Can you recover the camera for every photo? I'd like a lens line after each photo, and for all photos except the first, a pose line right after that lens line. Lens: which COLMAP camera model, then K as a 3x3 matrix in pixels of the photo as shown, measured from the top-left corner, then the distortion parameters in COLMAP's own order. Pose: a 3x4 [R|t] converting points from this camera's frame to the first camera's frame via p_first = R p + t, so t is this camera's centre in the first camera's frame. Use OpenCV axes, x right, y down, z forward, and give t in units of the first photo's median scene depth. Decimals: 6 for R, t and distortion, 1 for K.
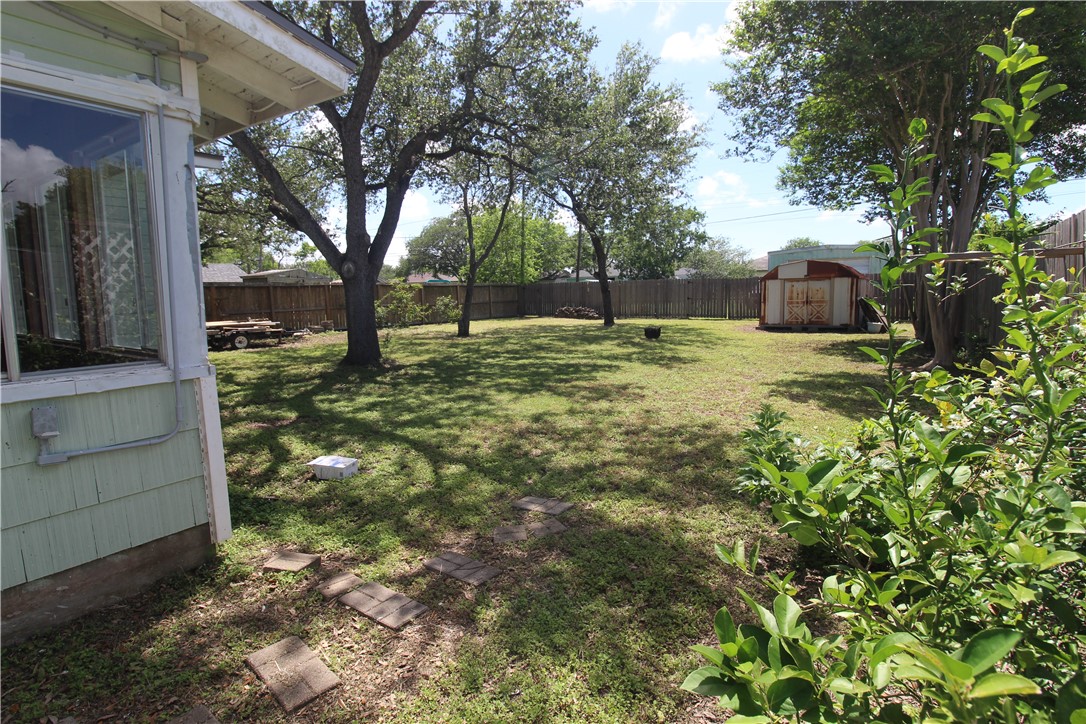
lens RADIAL K [[572.9, 0, 543.0], [0, 572.9, 362.0], [0, 0, 1]] dist [-0.002269, -0.000191]
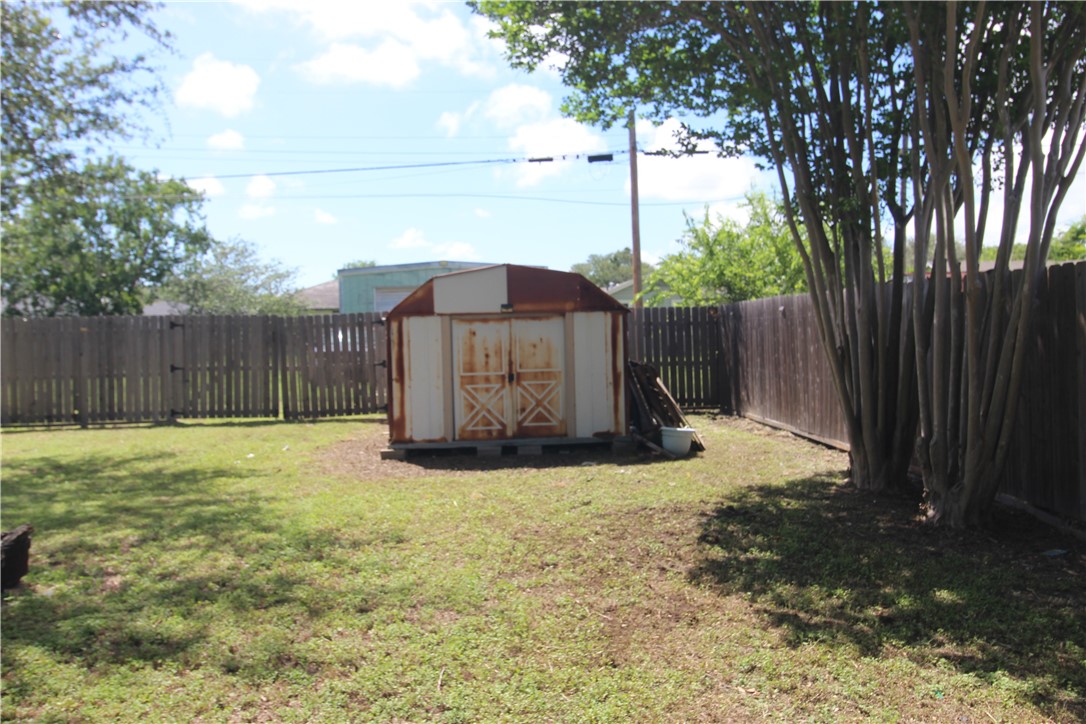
lens RADIAL K [[865.6, 0, 543.0], [0, 865.6, 362.0], [0, 0, 1]] dist [0.013599, 0.002112]
pose [[0.800015, -0.016486, 0.599754, 0.135430], [0.078133, 0.993973, -0.076900, -0.065730], [-0.594871, 0.108381, 0.796481, 0.510995]]
